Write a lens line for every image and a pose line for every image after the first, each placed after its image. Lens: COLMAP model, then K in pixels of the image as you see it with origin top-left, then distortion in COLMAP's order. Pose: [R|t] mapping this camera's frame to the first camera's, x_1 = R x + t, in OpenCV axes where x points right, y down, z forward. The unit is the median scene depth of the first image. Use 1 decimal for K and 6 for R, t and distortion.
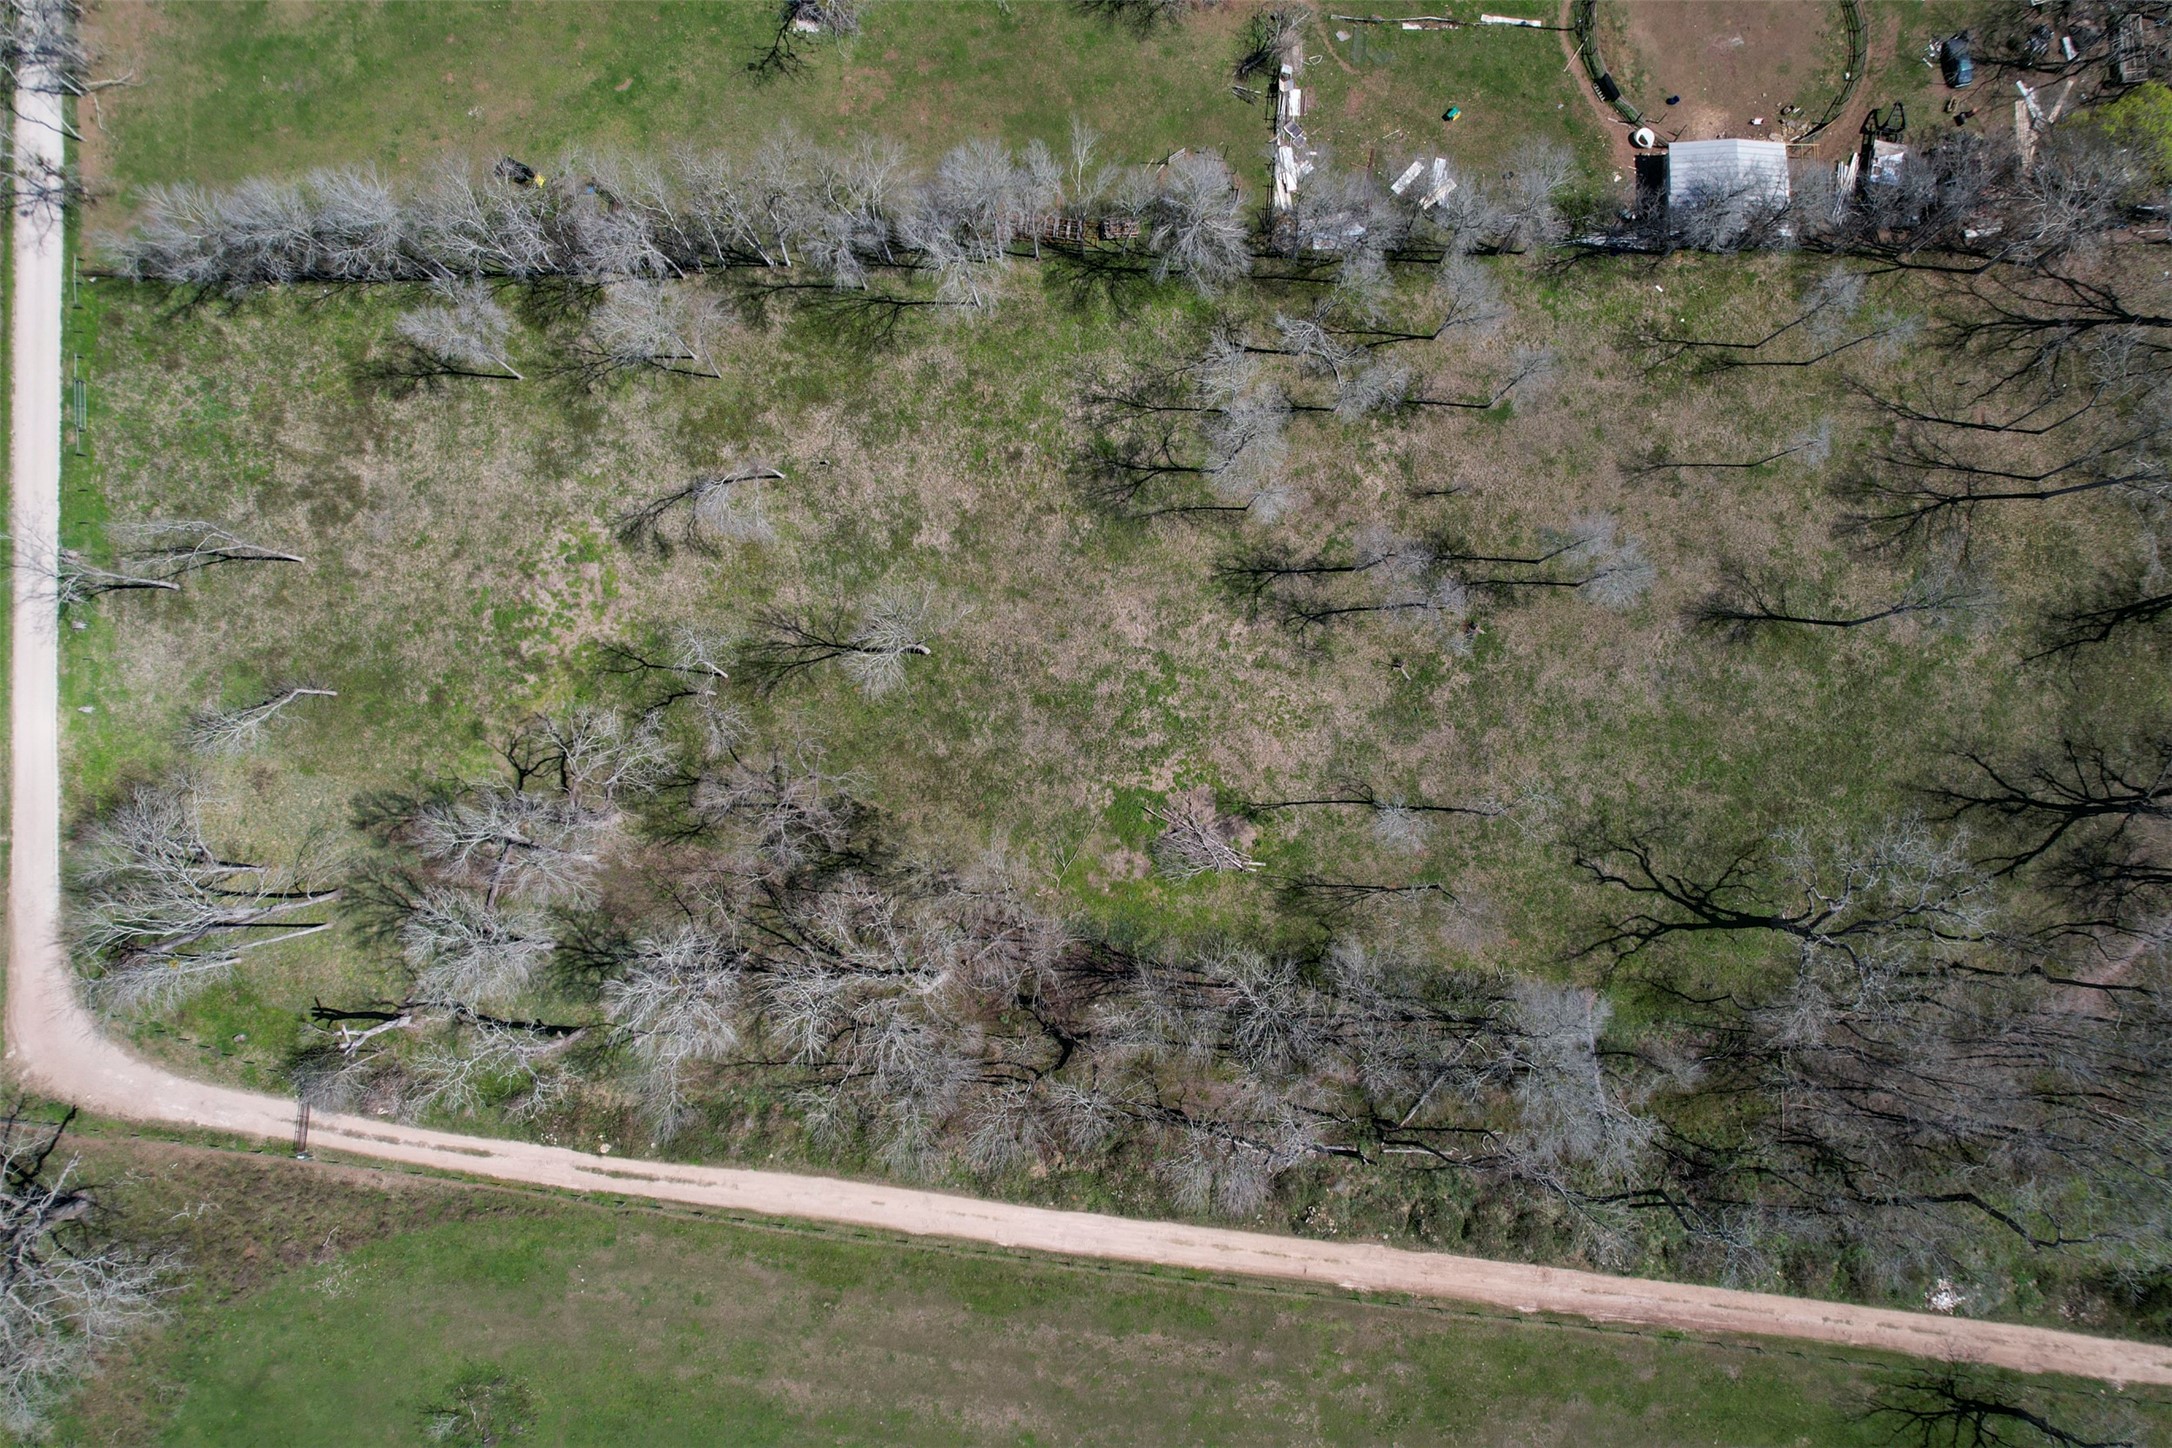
lens RADIAL K [[1388.2, 0, 1086.4], [0, 1388.2, 713.6], [0, 0, 1]] dist [-0.081133, 0.074973]
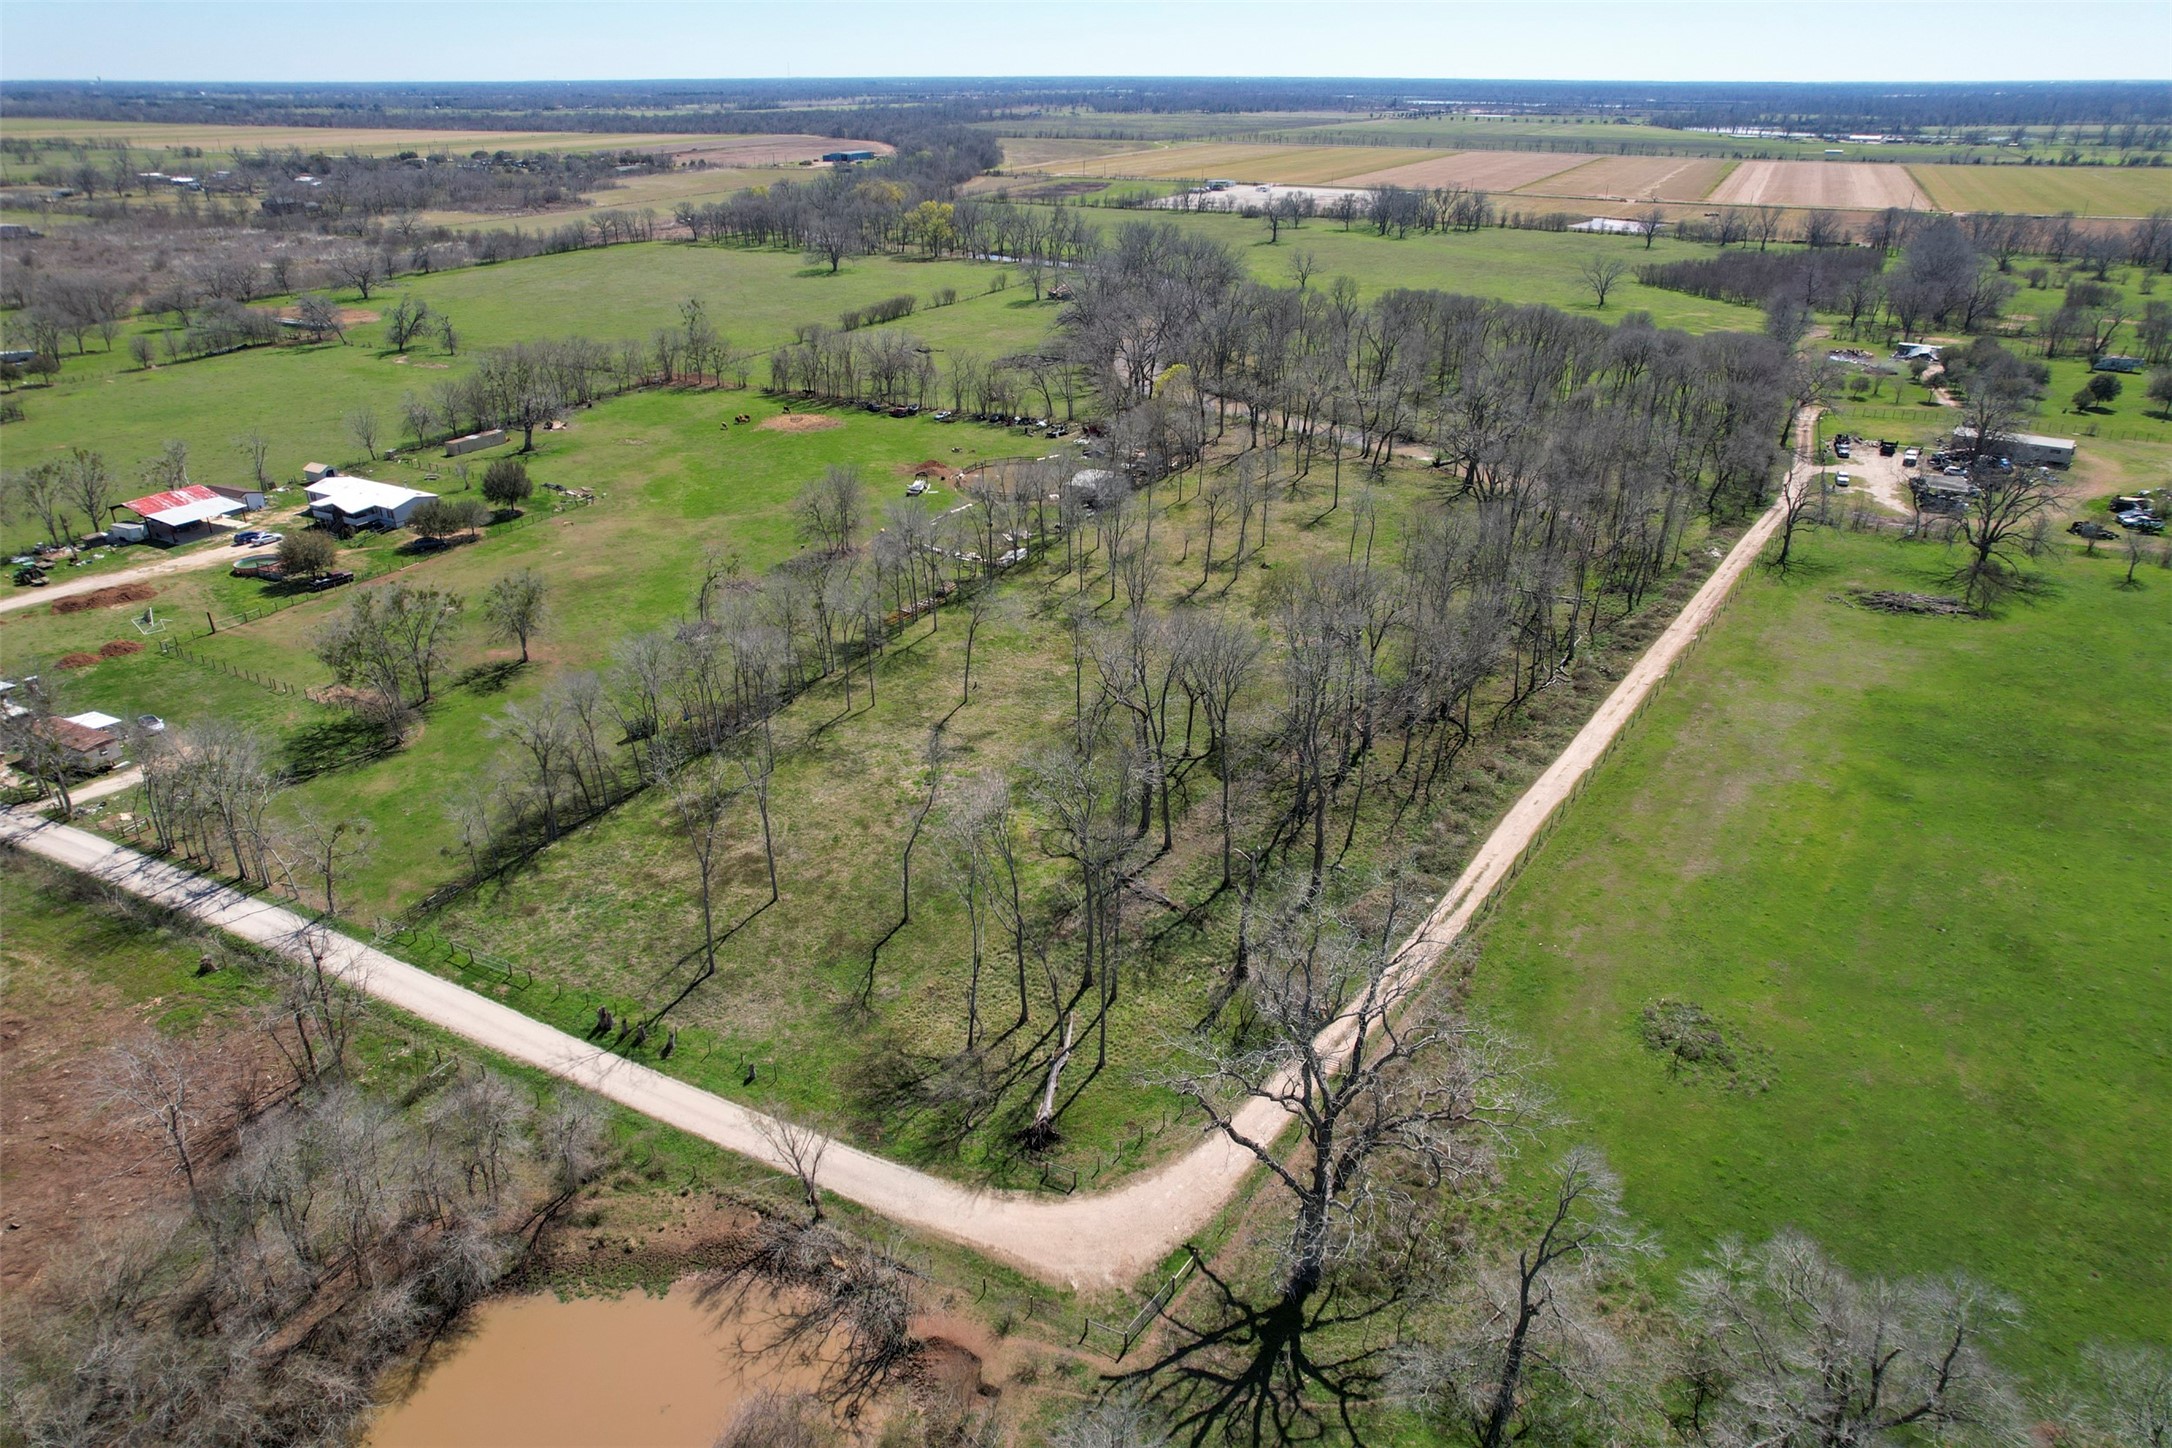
lens RADIAL K [[1388.2, 0, 1086.4], [0, 1388.2, 713.6], [0, 0, 1]] dist [-0.081133, 0.074973]
pose [[0.467001, -0.381015, 0.797959, -1.233743], [0.883235, 0.244350, -0.400235, 0.464697], [-0.042486, 0.891695, 0.450638, 0.411513]]
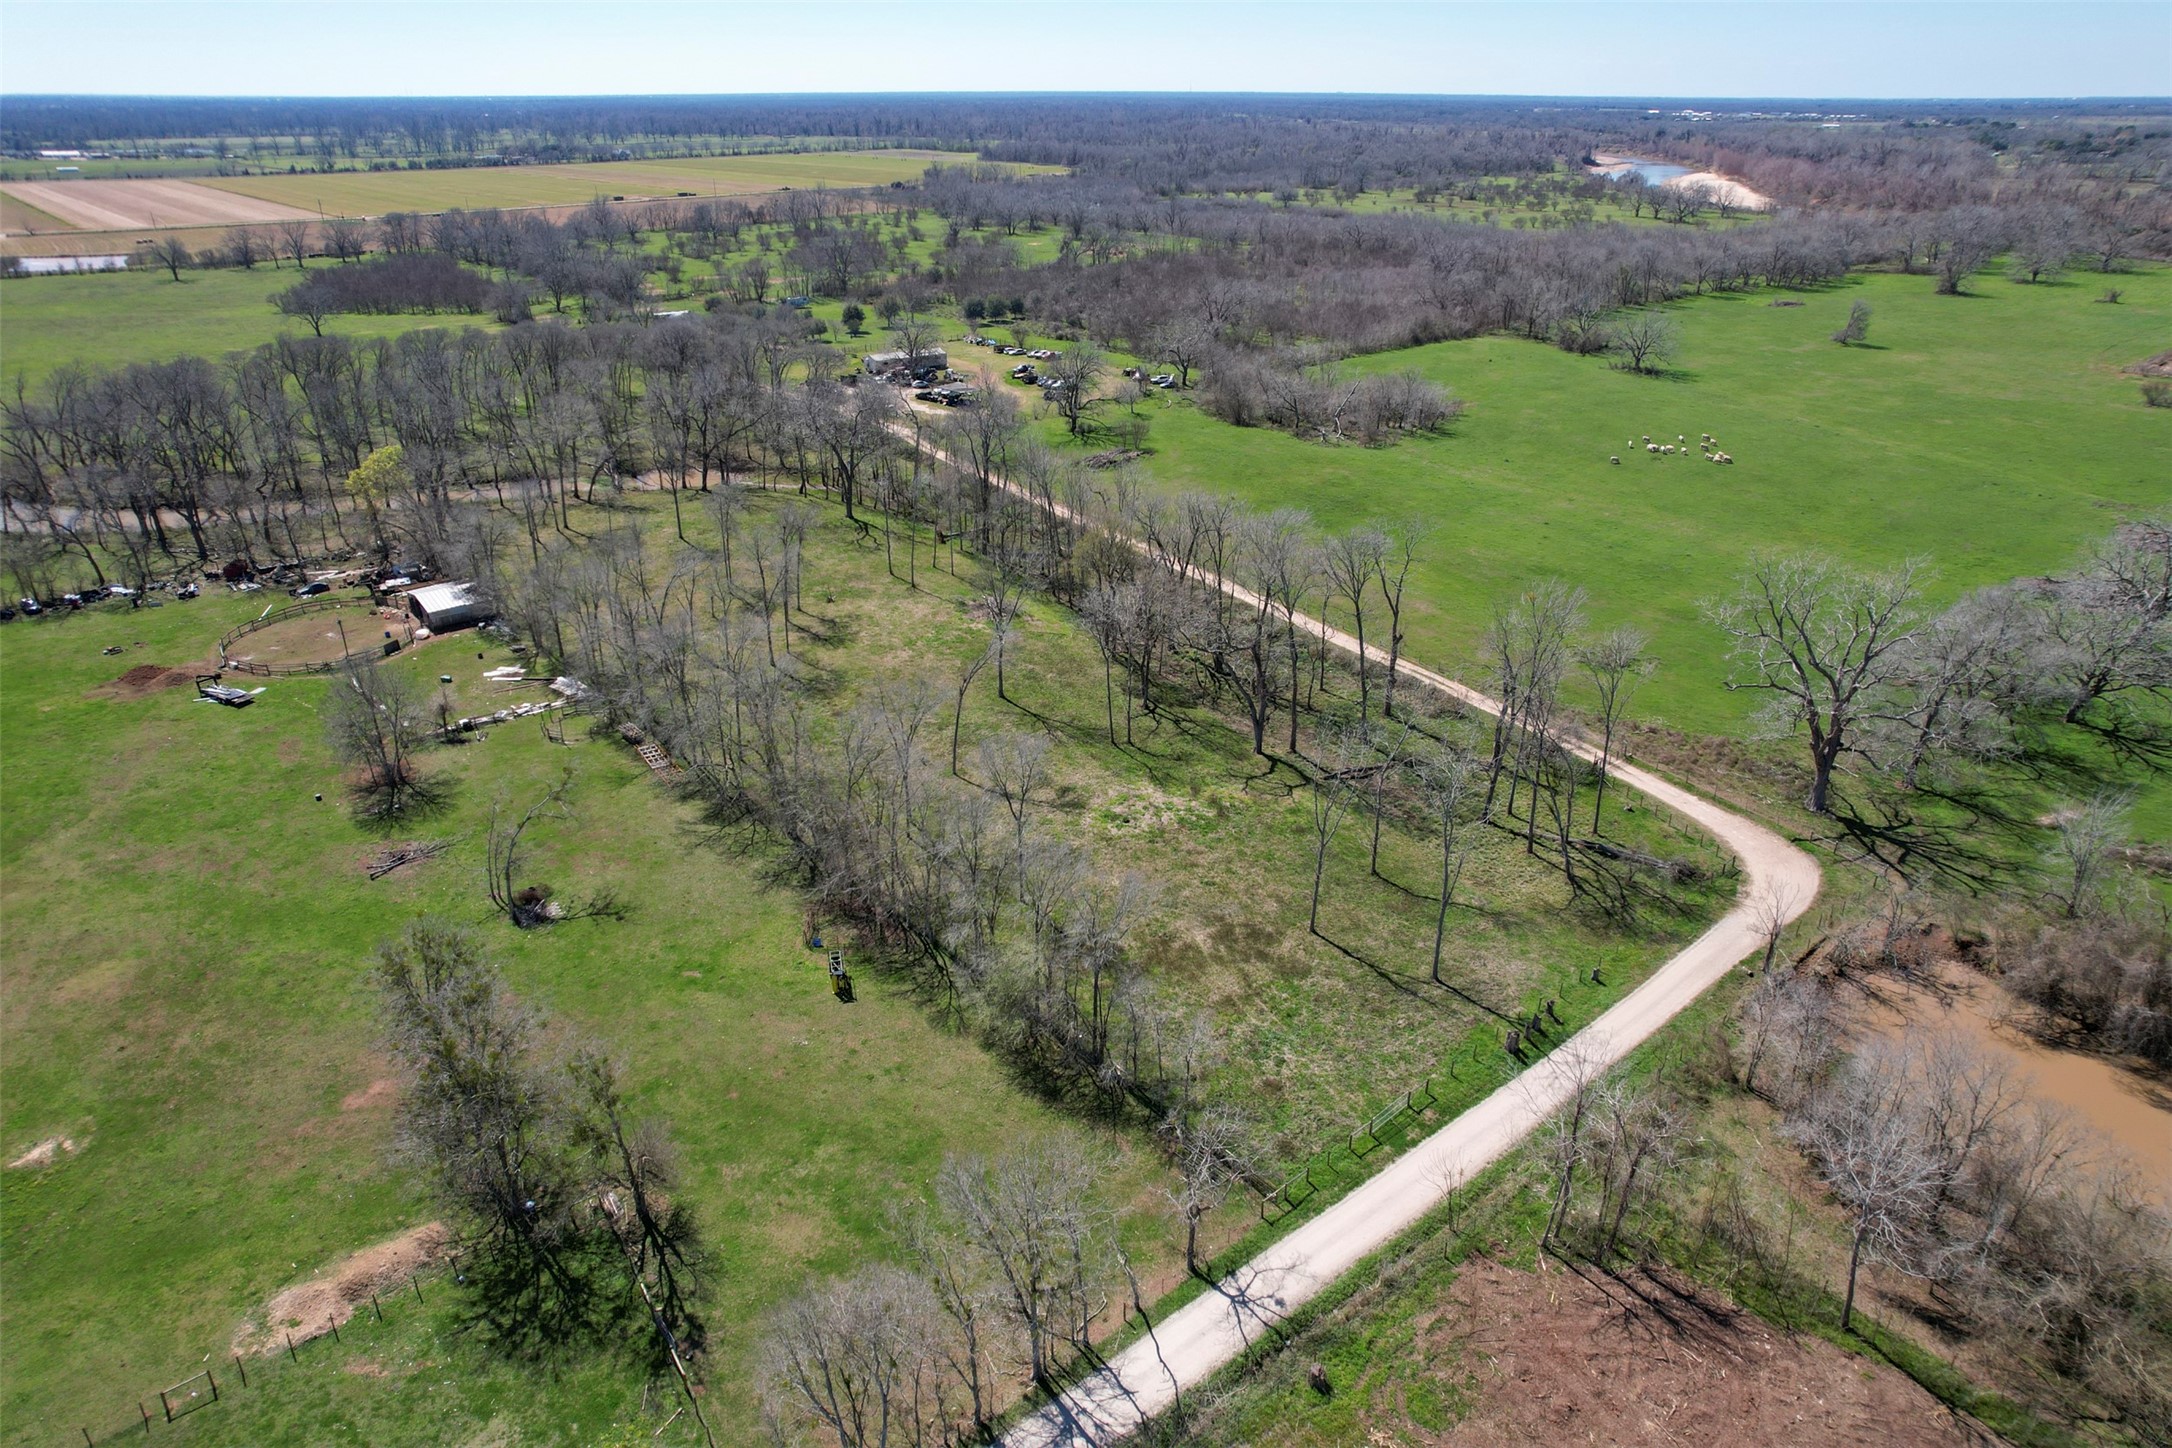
lens RADIAL K [[1388.2, 0, 1086.4], [0, 1388.2, 713.6], [0, 0, 1]] dist [-0.081133, 0.074973]
pose [[-0.637083, -0.326595, 0.698184, -1.108813], [0.769518, -0.217363, 0.600496, -0.789551], [-0.044360, 0.919831, 0.389799, 0.489163]]
